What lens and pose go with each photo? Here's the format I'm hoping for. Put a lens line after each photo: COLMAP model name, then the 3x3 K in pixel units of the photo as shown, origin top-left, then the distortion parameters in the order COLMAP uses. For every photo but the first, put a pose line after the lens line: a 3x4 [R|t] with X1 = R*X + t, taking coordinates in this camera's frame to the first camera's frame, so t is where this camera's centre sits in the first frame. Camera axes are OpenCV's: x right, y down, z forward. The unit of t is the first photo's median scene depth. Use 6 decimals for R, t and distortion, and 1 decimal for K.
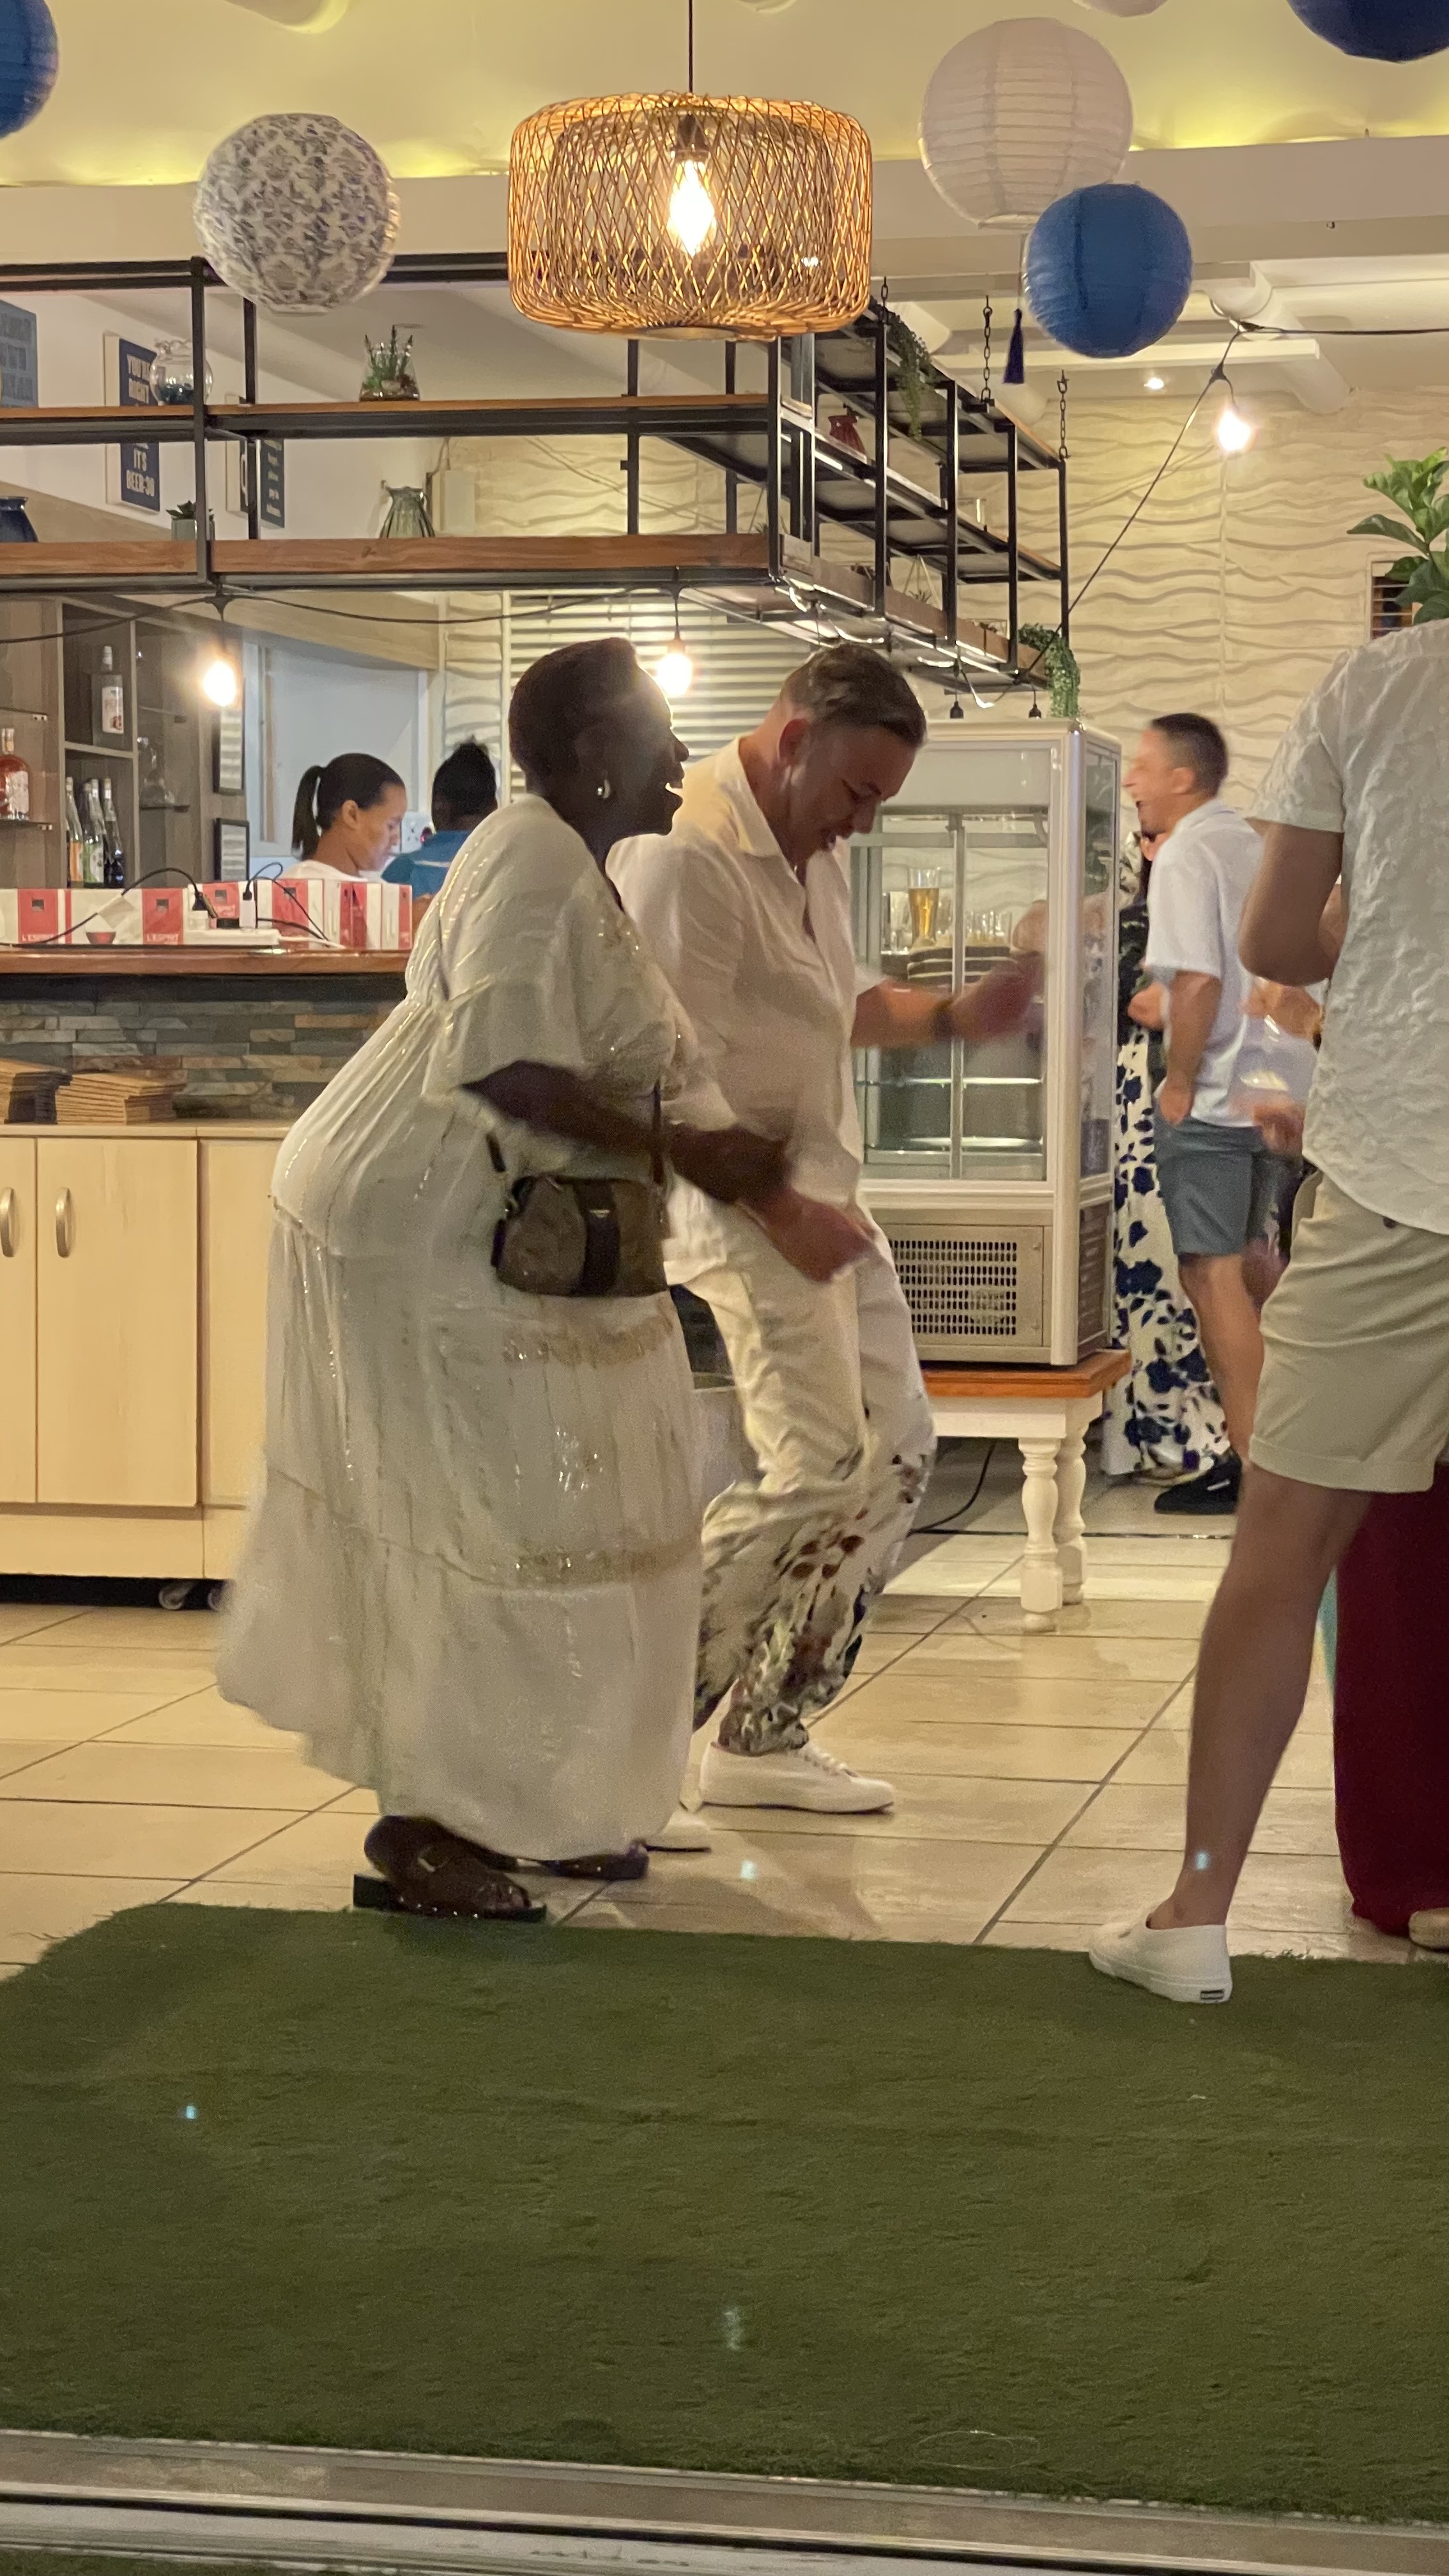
lens RADIAL K [[4750.1, 0, 726.1], [0, 4750.1, 1263.9], [0, 0, 1]] dist [0.186315, 0.056886]
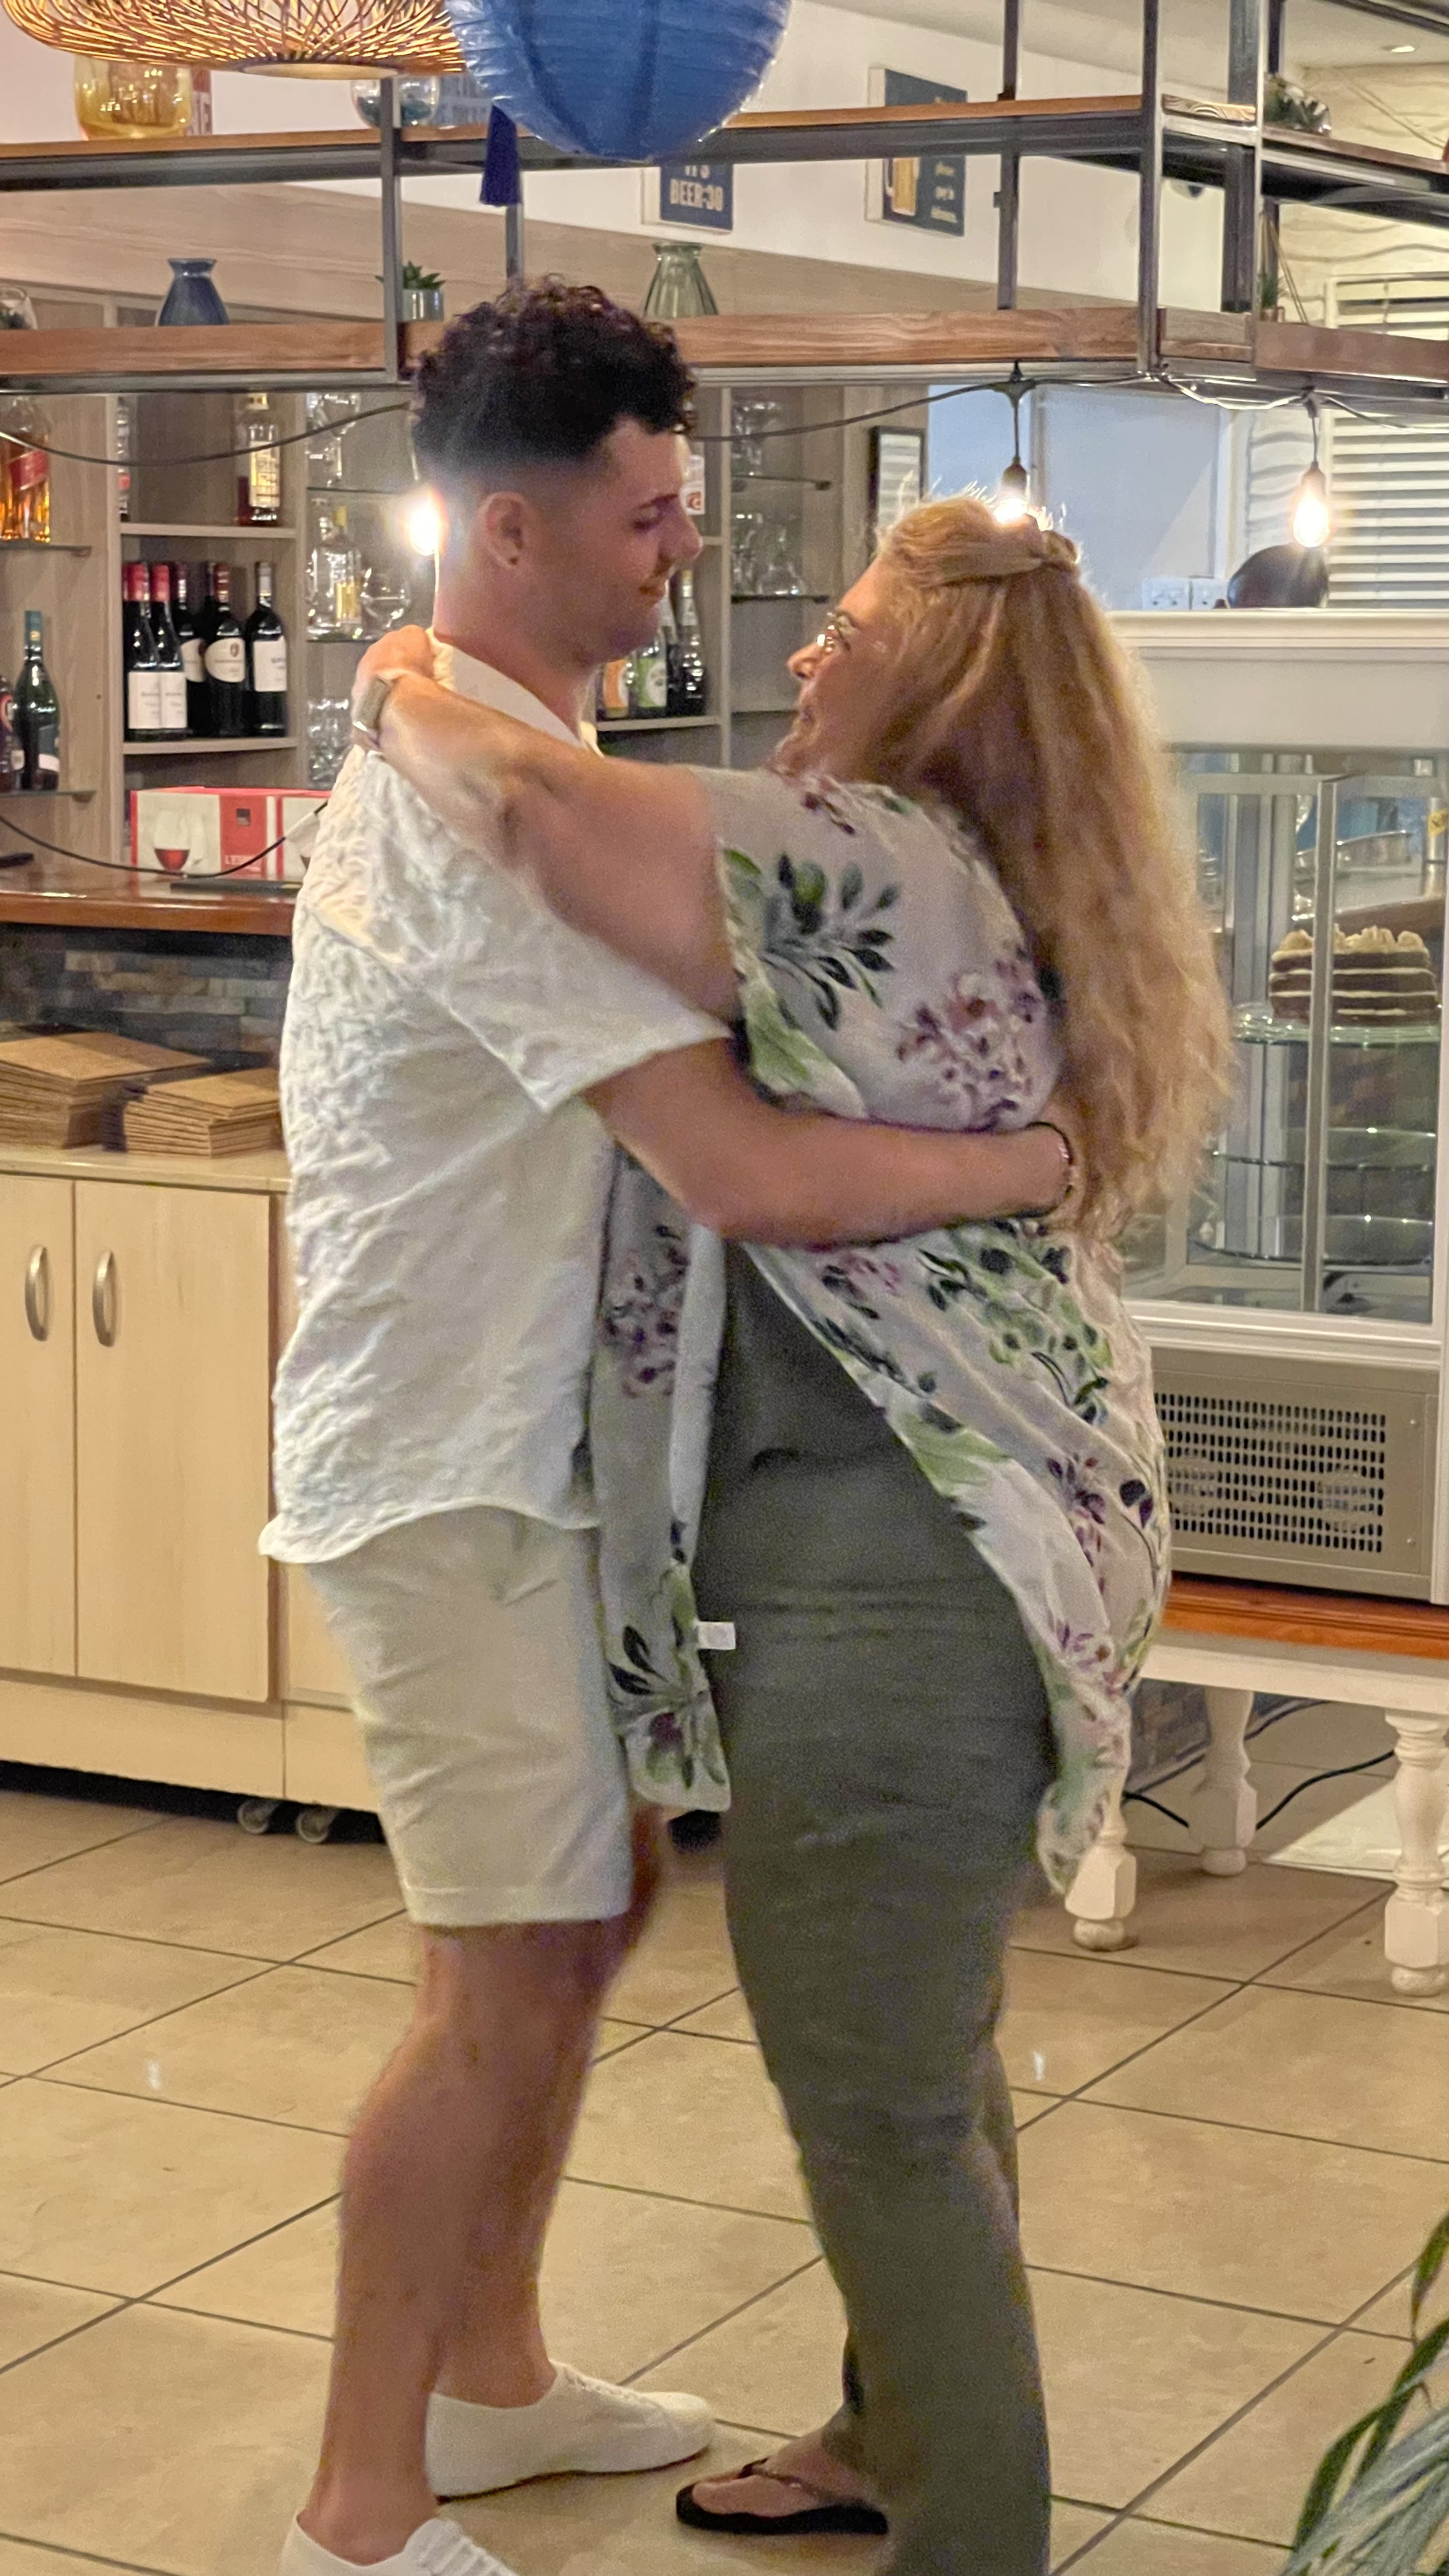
lens RADIAL K [[4746.9, 0, 724.5], [0, 4746.9, 1288.0], [0, 0, 1]] dist [0.240023, -0.511963]
pose [[0.957966, 0.046143, -0.283147, 0.144489], [-0.022534, 0.996033, 0.086081, -0.069404], [0.285996, -0.076082, 0.955206, 0.315544]]
